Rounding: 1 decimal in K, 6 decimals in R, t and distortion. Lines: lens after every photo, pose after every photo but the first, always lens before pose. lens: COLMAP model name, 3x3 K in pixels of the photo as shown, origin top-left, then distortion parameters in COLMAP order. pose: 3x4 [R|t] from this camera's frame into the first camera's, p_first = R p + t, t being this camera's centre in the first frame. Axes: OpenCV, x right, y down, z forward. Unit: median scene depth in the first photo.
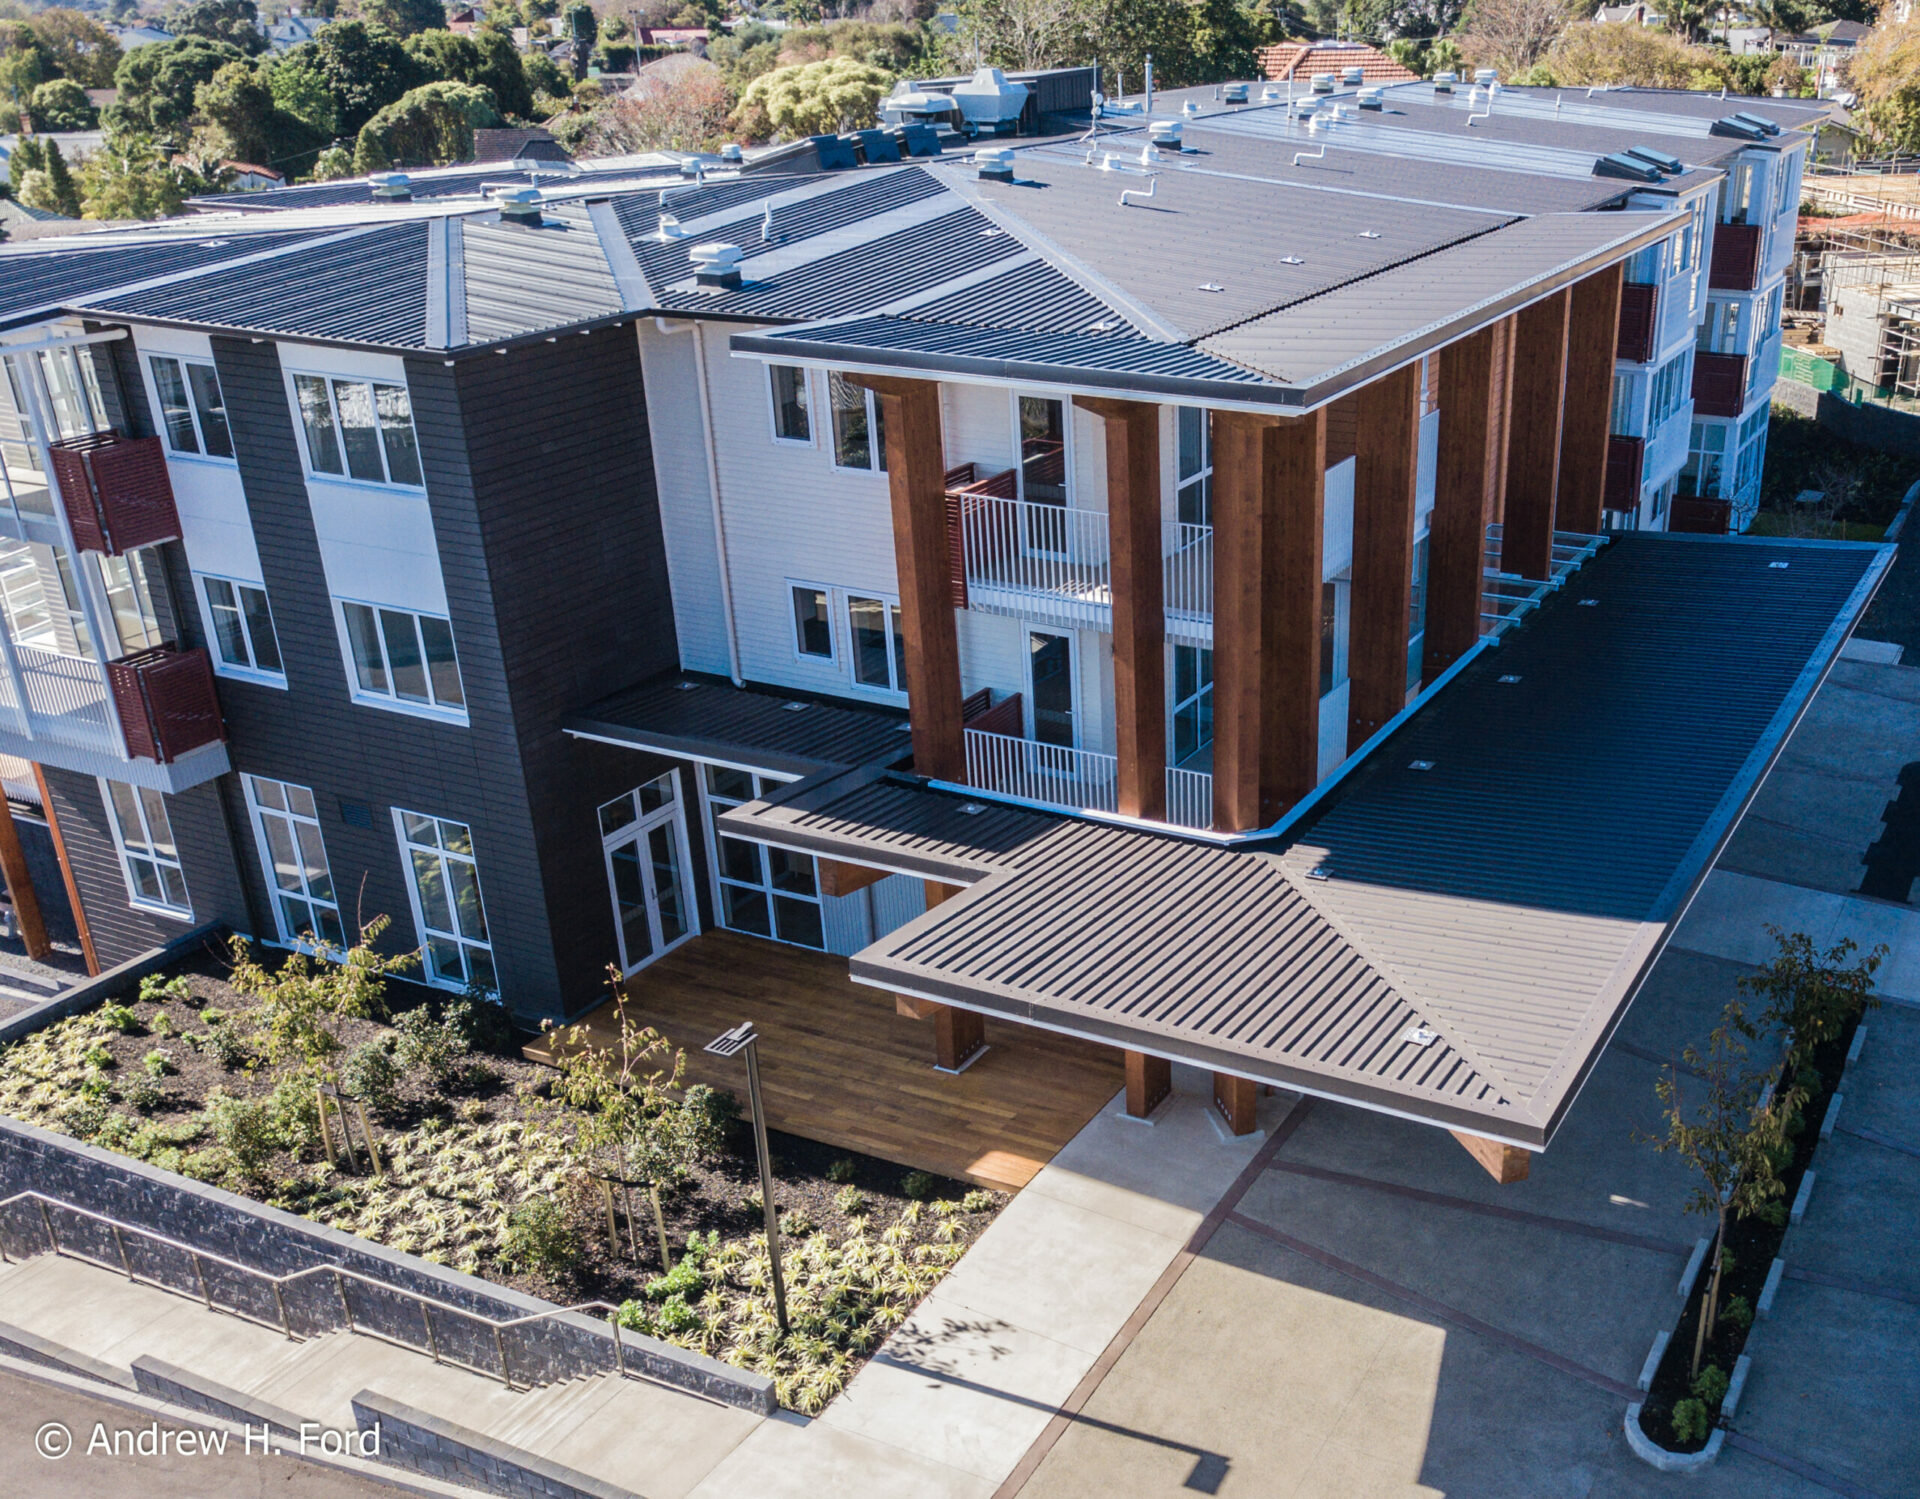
lens RADIAL K [[2105.2, 0, 1093.1], [0, 2105.2, 751.1], [0, 0, 1]] dist [-0.012275, 0.058041]
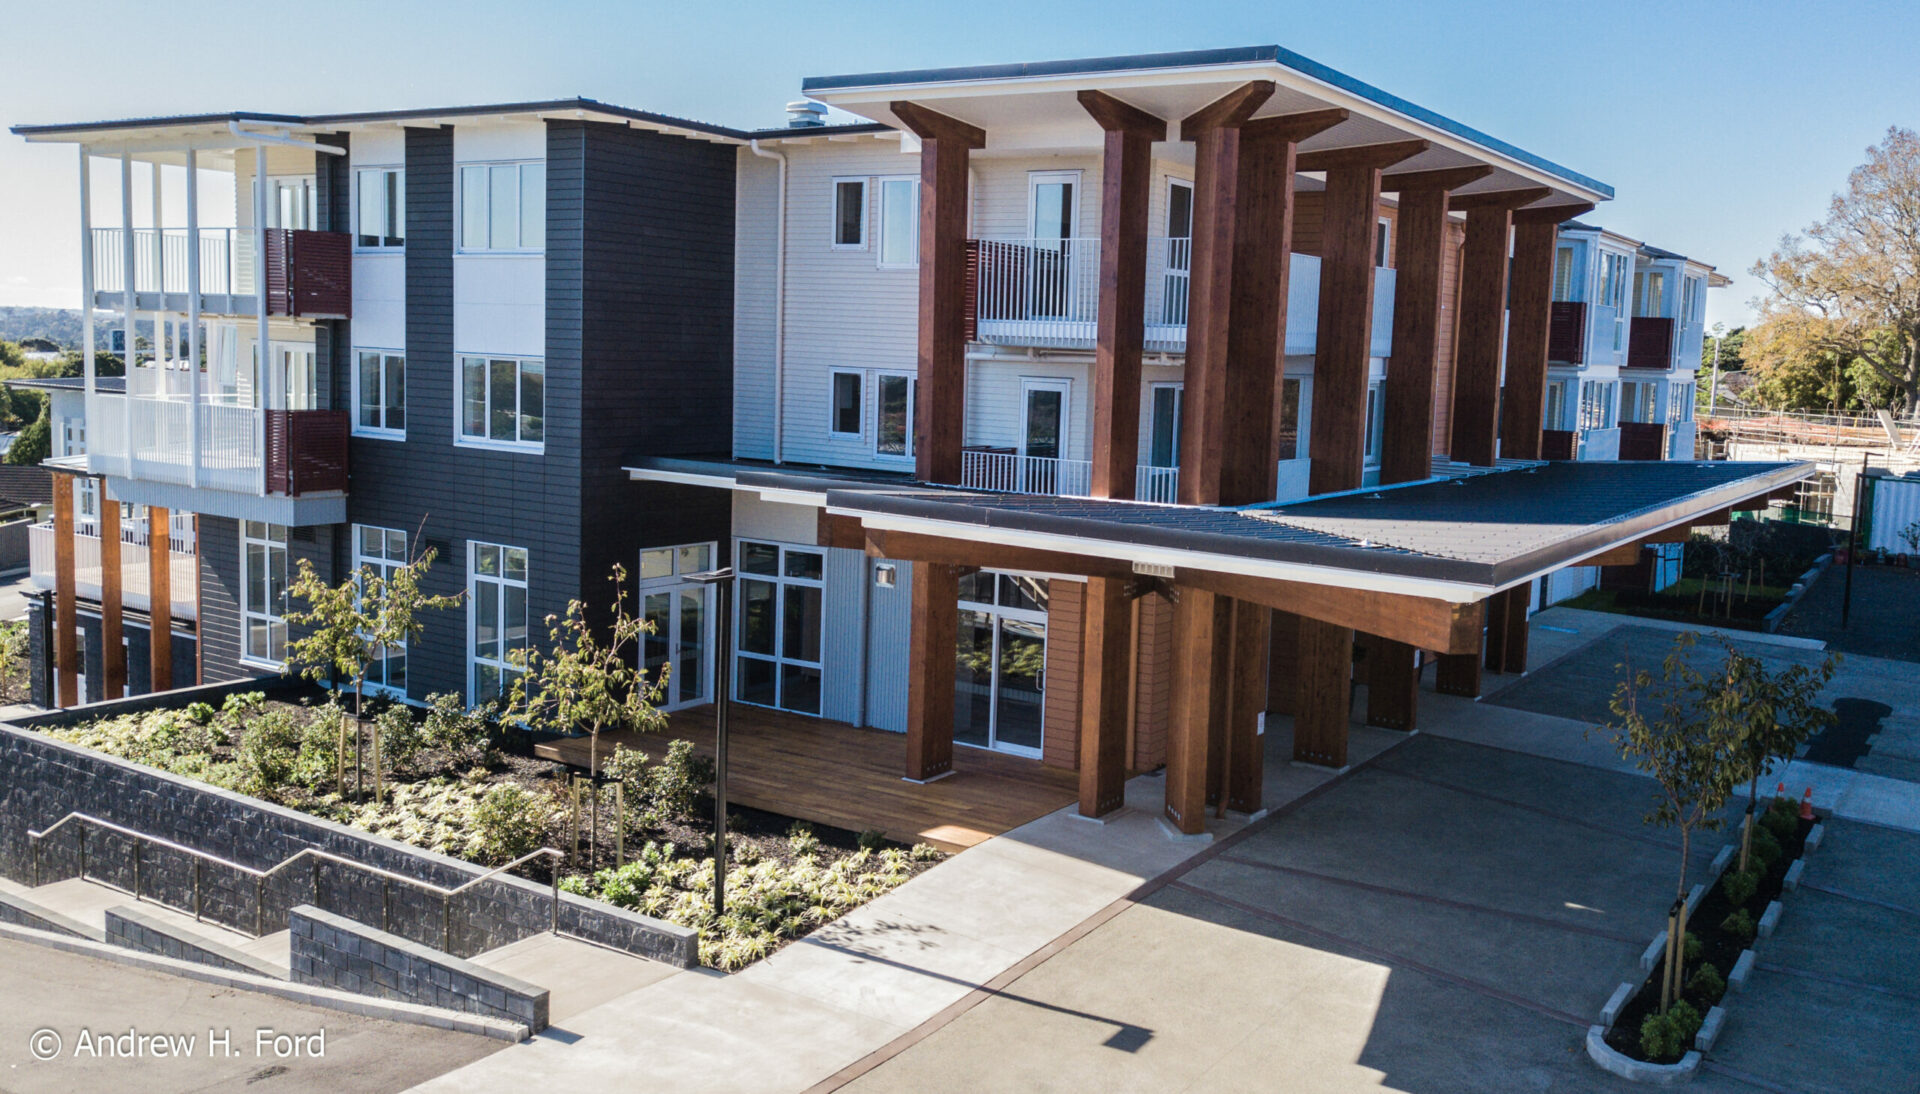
lens RADIAL K [[1647.1, 0, 960.3], [0, 1647.1, 500.3], [0, 0, 1]] dist [0.009269, -0.000606]
pose [[0.991246, 0.069137, -0.112481, 0.039978], [-0.105468, 0.927138, -0.359572, 0.341310], [0.079426, 0.368288, 0.926313, 0.194372]]
